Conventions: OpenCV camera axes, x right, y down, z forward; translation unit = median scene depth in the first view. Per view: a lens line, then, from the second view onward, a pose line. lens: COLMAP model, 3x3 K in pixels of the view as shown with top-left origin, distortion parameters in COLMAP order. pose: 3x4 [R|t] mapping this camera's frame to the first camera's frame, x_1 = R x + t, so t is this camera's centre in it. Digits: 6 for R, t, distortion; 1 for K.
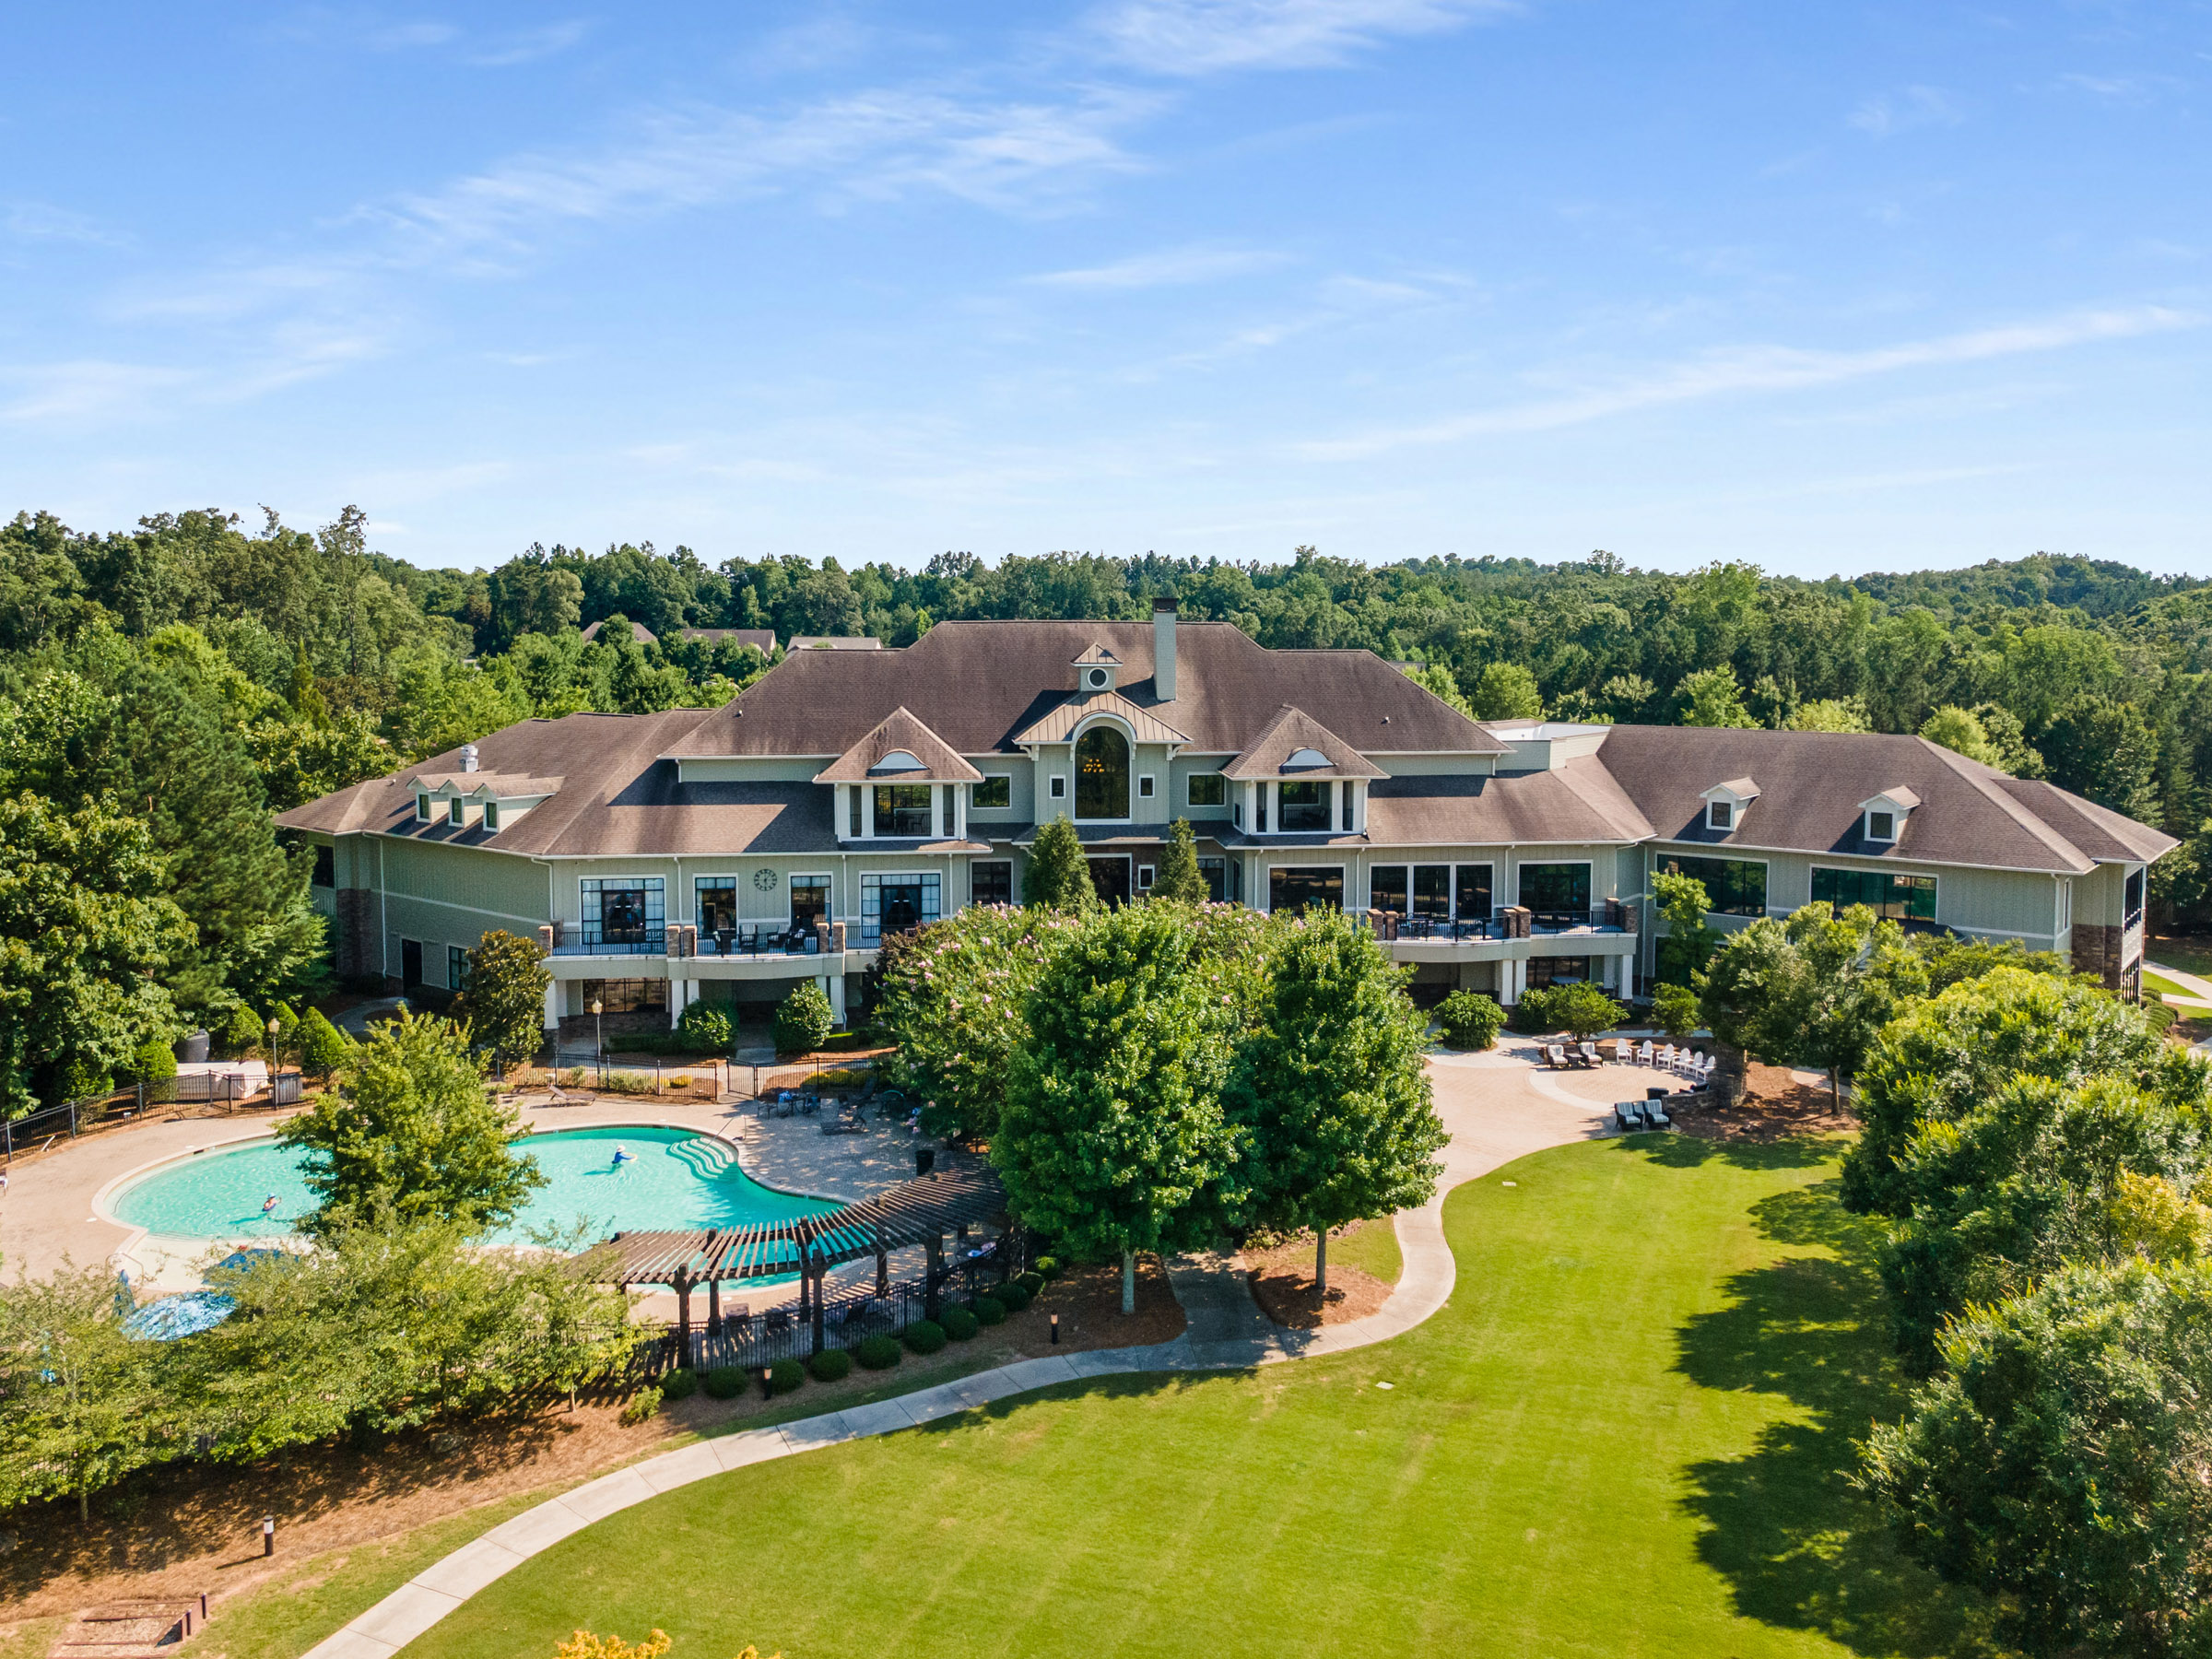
lens RADIAL K [[1545.8, 0, 1151.3], [0, 1545.8, 819.8], [0, 0, 1]] dist [0.009040, 0.038247]
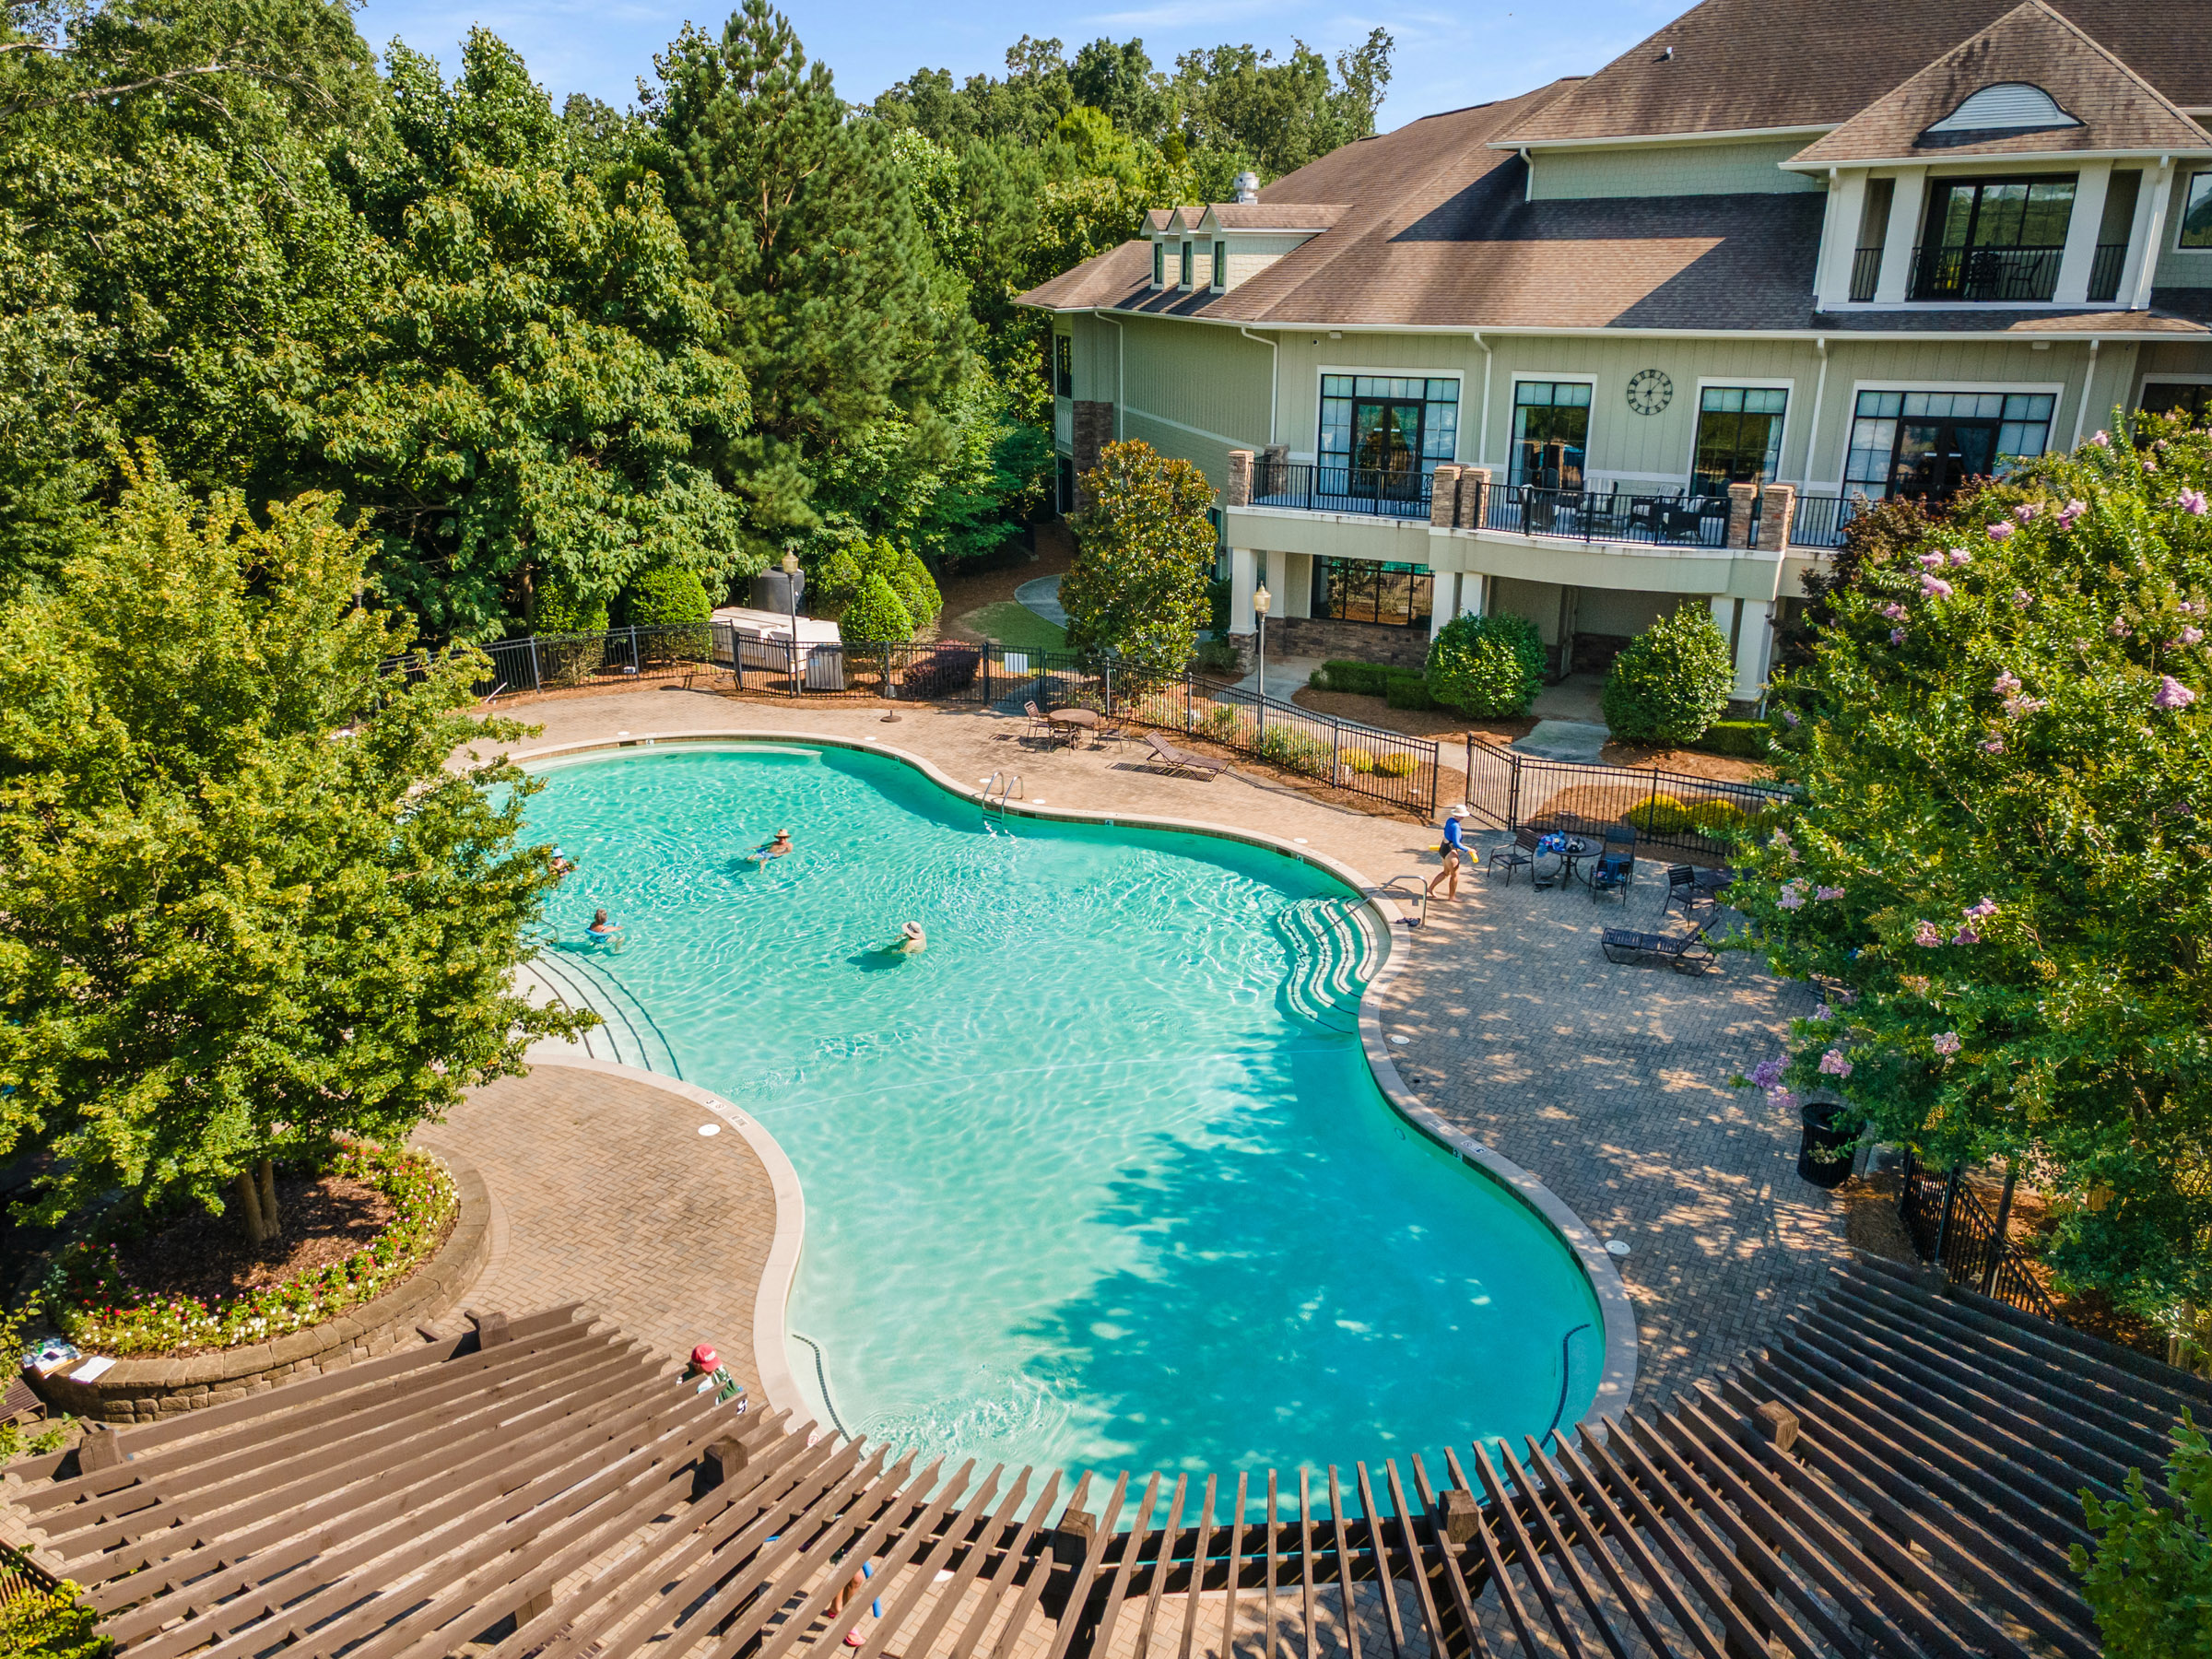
lens RADIAL K [[1545.8, 0, 1151.3], [0, 1545.8, 819.8], [0, 0, 1]] dist [0.009040, 0.038247]
pose [[0.790100, 0.197848, -0.580171, -0.060792], [-0.061258, 0.967226, 0.246416, 0.059361], [0.609910, -0.159153, 0.776325, 0.498674]]
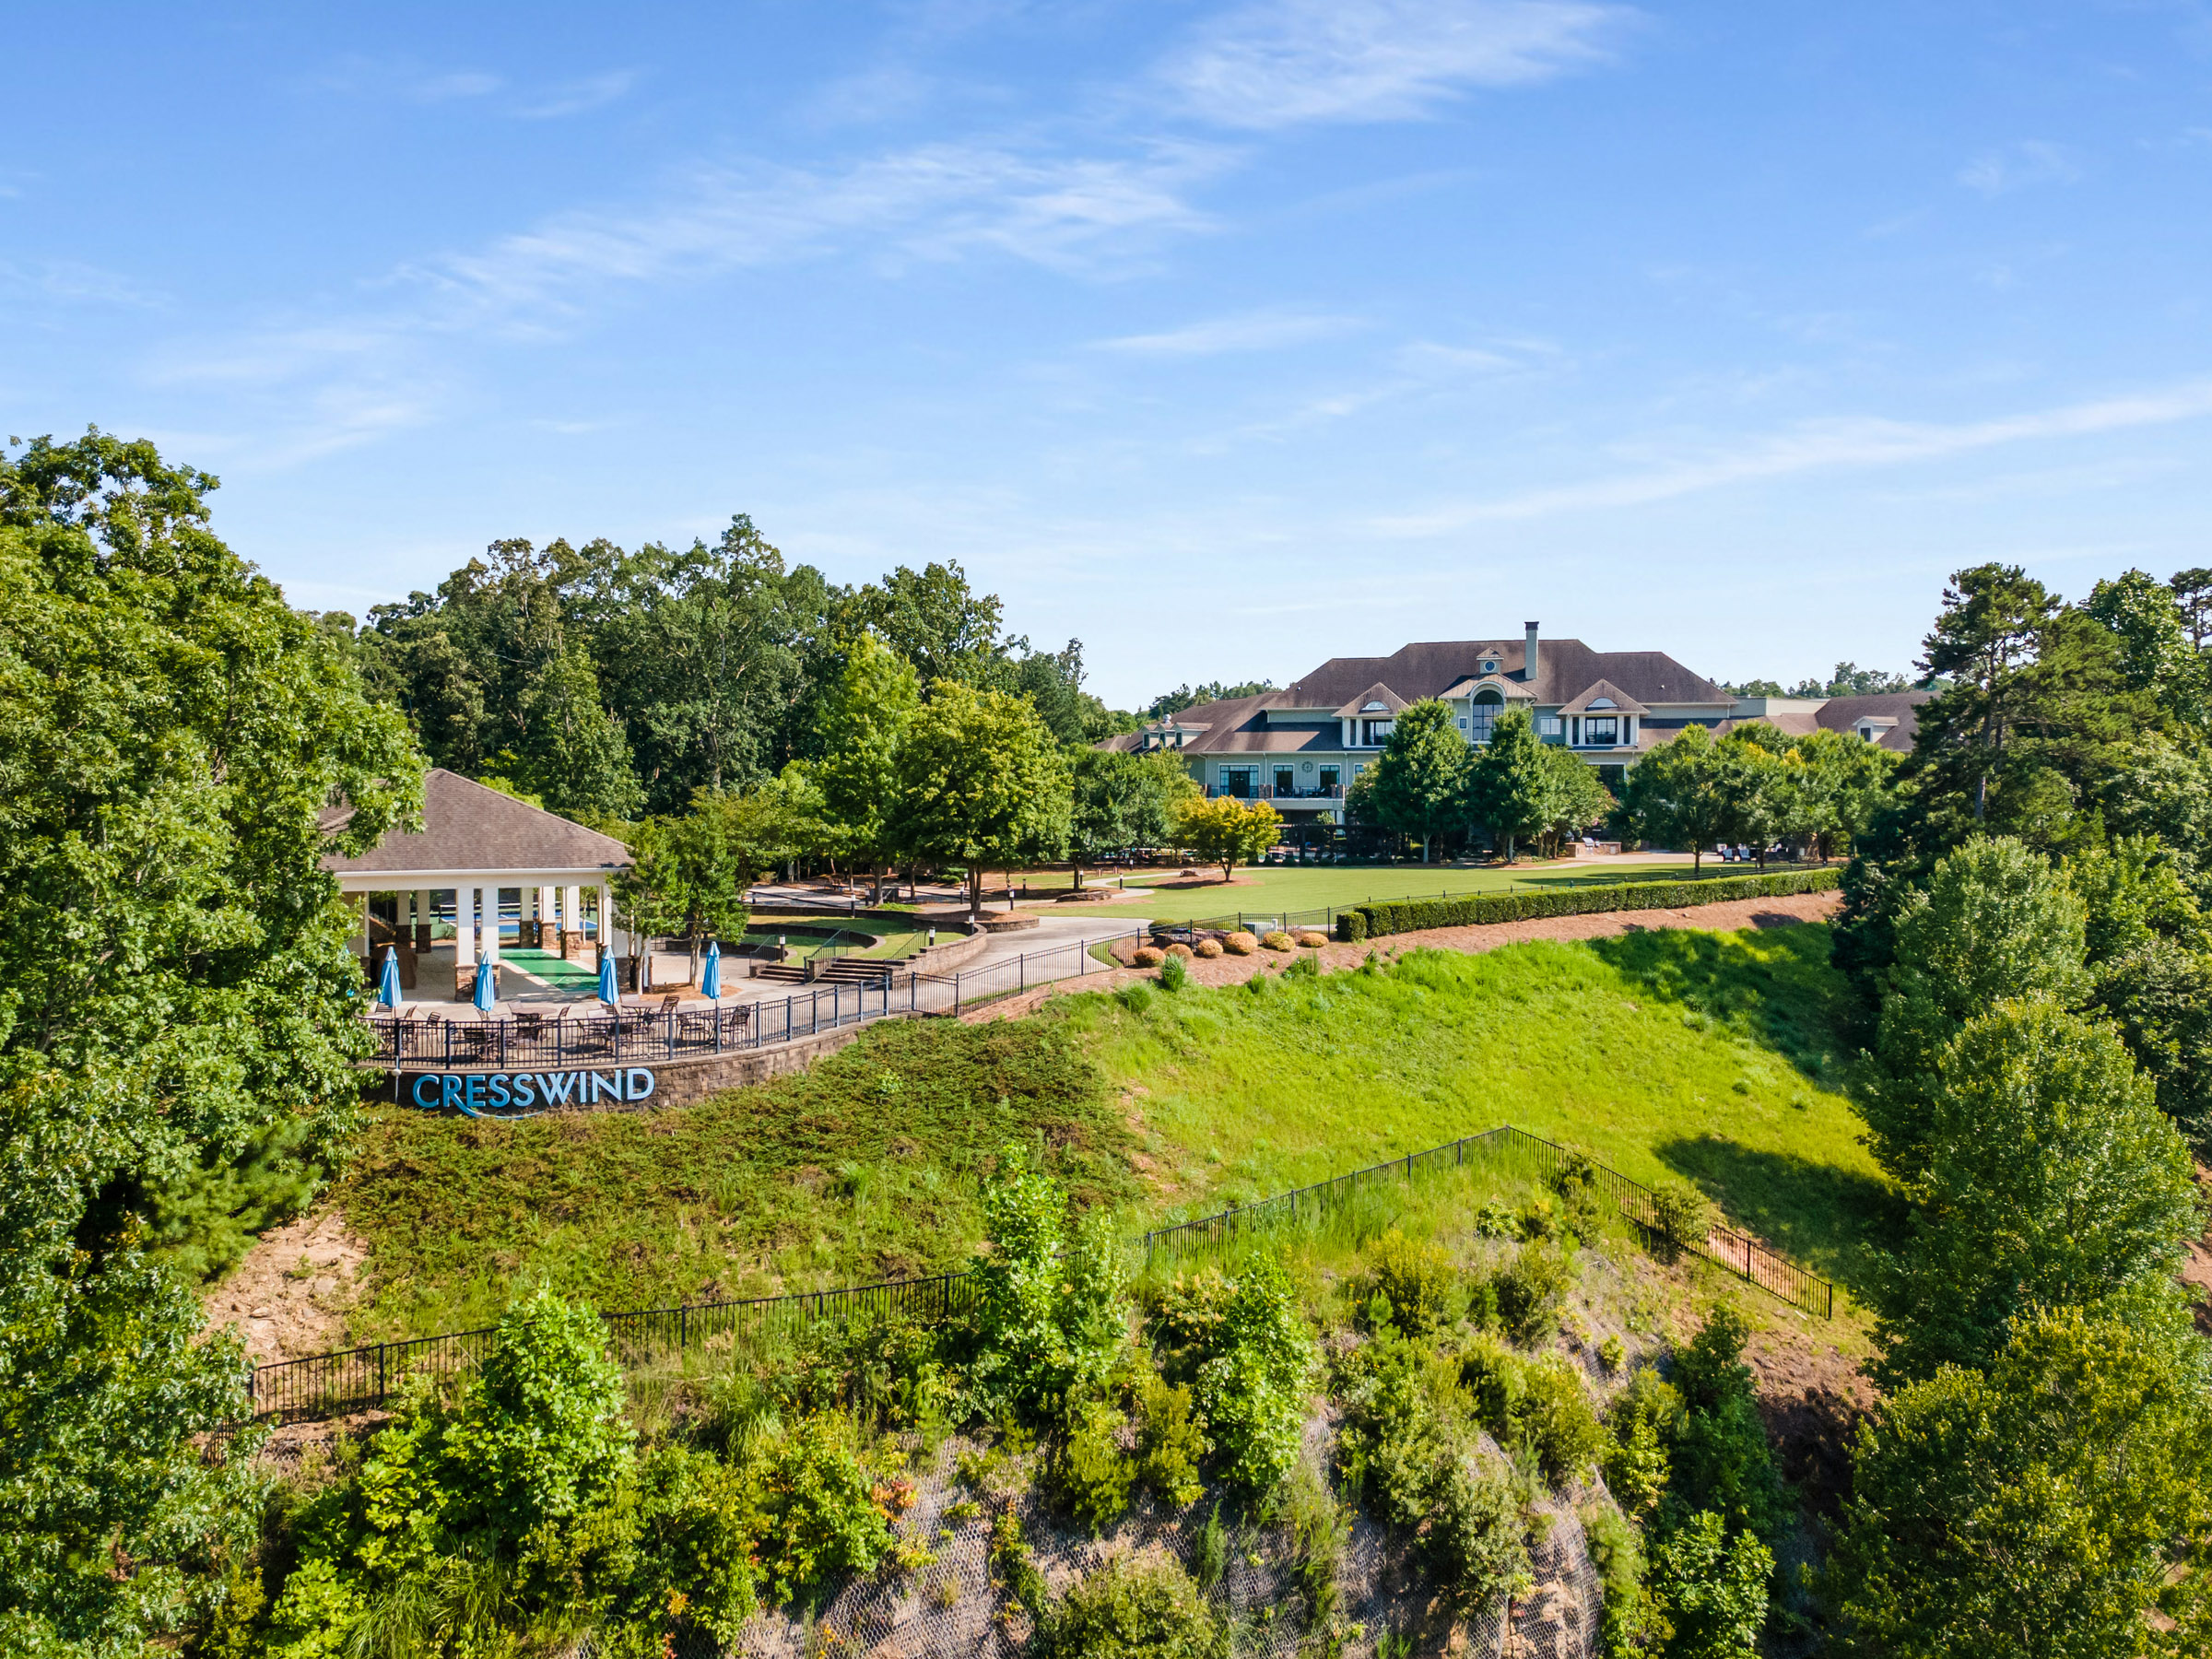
lens RADIAL K [[1545.8, 0, 1151.3], [0, 1545.8, 819.8], [0, 0, 1]] dist [0.009040, 0.038247]
pose [[0.925460, 0.005371, -0.378806, 0.311982], [-0.044879, 0.994413, -0.095544, 0.304097], [0.376177, 0.105422, 0.920531, -0.878116]]
